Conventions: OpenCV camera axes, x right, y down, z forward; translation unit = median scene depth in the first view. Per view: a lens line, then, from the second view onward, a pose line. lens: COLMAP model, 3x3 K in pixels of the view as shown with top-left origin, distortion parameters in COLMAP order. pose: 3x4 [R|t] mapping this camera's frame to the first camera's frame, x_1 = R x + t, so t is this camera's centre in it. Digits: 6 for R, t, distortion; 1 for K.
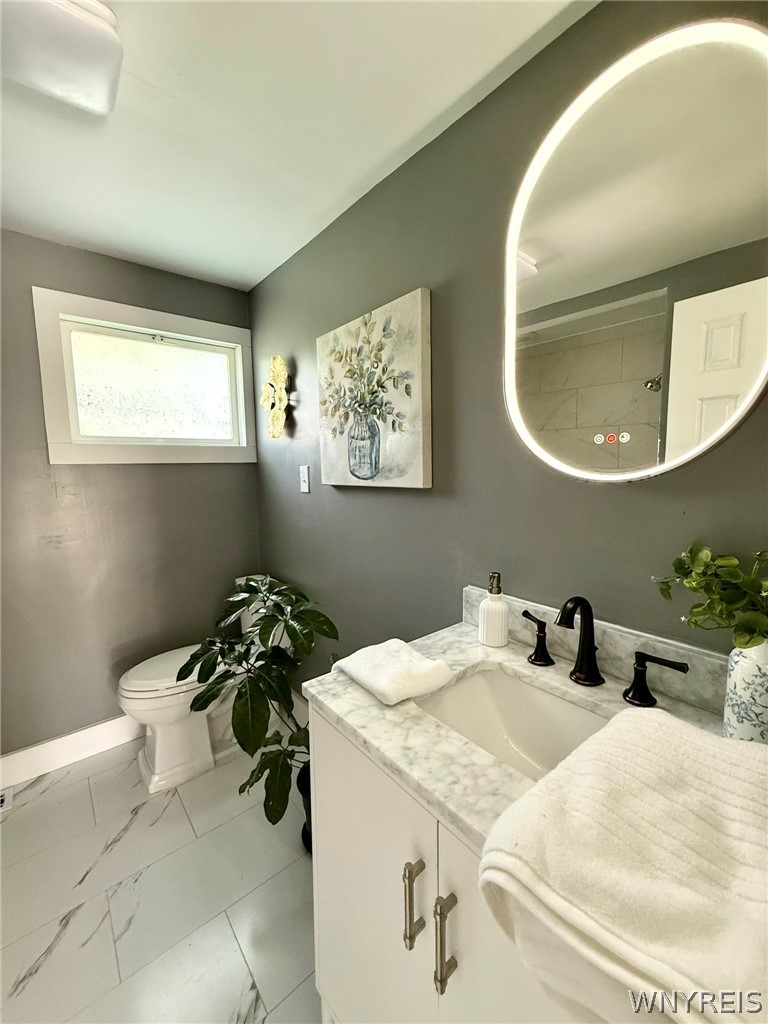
lens RADIAL K [[407.0, 0, 383.1], [0, 407.0, 507.5], [0, 0, 1]] dist [-0.001120, -0.000150]
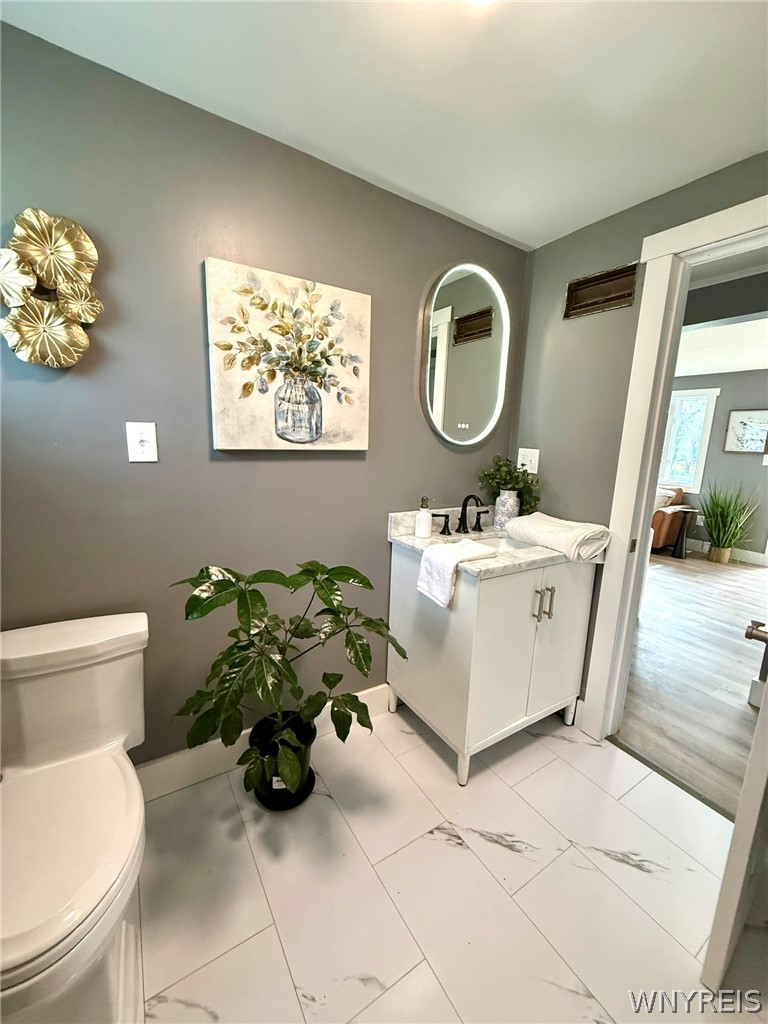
lens RADIAL K [[407.0, 0, 384.7], [0, 407.0, 507.6], [0, 0, 1]] dist [-0.001120, -0.000150]
pose [[0.126269, -0.151064, 0.980426, -1.100891], [0.066004, 0.987426, 0.143641, -0.043922], [-0.989798, 0.046574, 0.134653, 0.690326]]
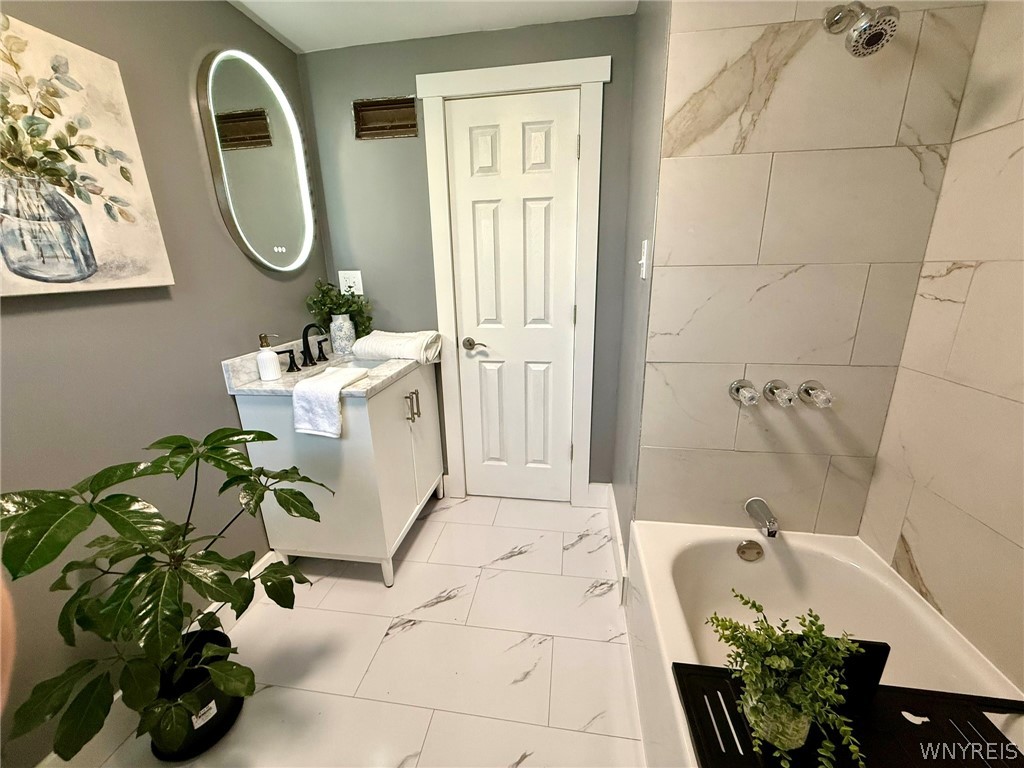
lens RADIAL K [[407.0, 0, 506.8], [0, 407.0, 384.0], [0, 0, 1]] dist [-0.001120, -0.000150]
pose [[-0.655555, -0.181405, 0.733034, -1.107874], [0.116405, 0.934839, 0.335448, -0.053708], [-0.746121, 0.305233, -0.591723, 0.944242]]
